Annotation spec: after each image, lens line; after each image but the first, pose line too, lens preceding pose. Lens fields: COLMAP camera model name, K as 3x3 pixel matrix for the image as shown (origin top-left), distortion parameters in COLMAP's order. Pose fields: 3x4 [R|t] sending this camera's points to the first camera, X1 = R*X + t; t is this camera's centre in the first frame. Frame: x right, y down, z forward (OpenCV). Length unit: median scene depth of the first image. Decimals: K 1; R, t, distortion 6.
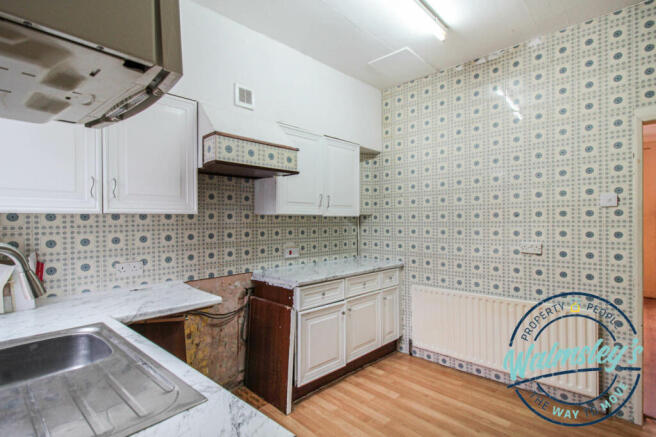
lens RADIAL K [[317.8, 0, 330.9], [0, 317.8, 222.2], [0, 0, 1]] dist [0.031871, -0.019118]
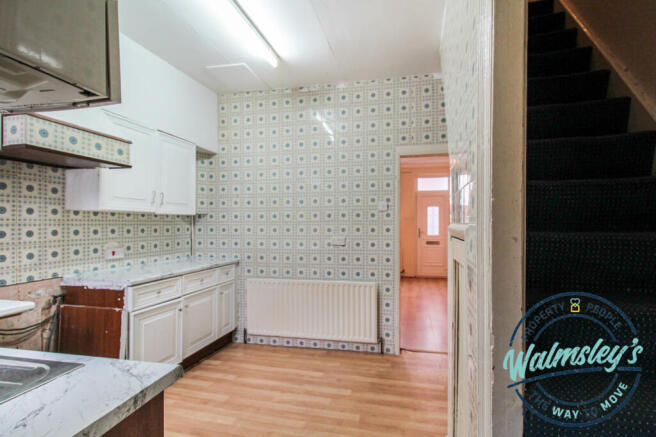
lens RADIAL K [[317.8, 0, 330.9], [0, 317.8, 222.2], [0, 0, 1]] dist [0.031871, -0.019118]
pose [[0.866813, 0.008217, 0.498566, -0.052140], [-0.004452, 0.999952, -0.008741, 0.013828], [-0.498614, 0.005358, 0.866807, -0.110449]]
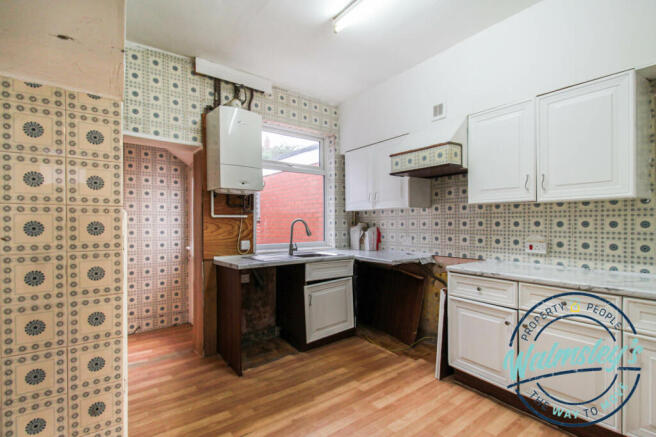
lens RADIAL K [[355.2, 0, 352.2], [0, 355.2, 216.7], [0, 0, 1]] dist [0.000066, -0.000563]
pose [[-0.165087, 0.017481, -0.986124, 0.962803], [0.032273, 0.999403, 0.012313, -0.013718], [0.985751, -0.029792, -0.165553, 0.758886]]
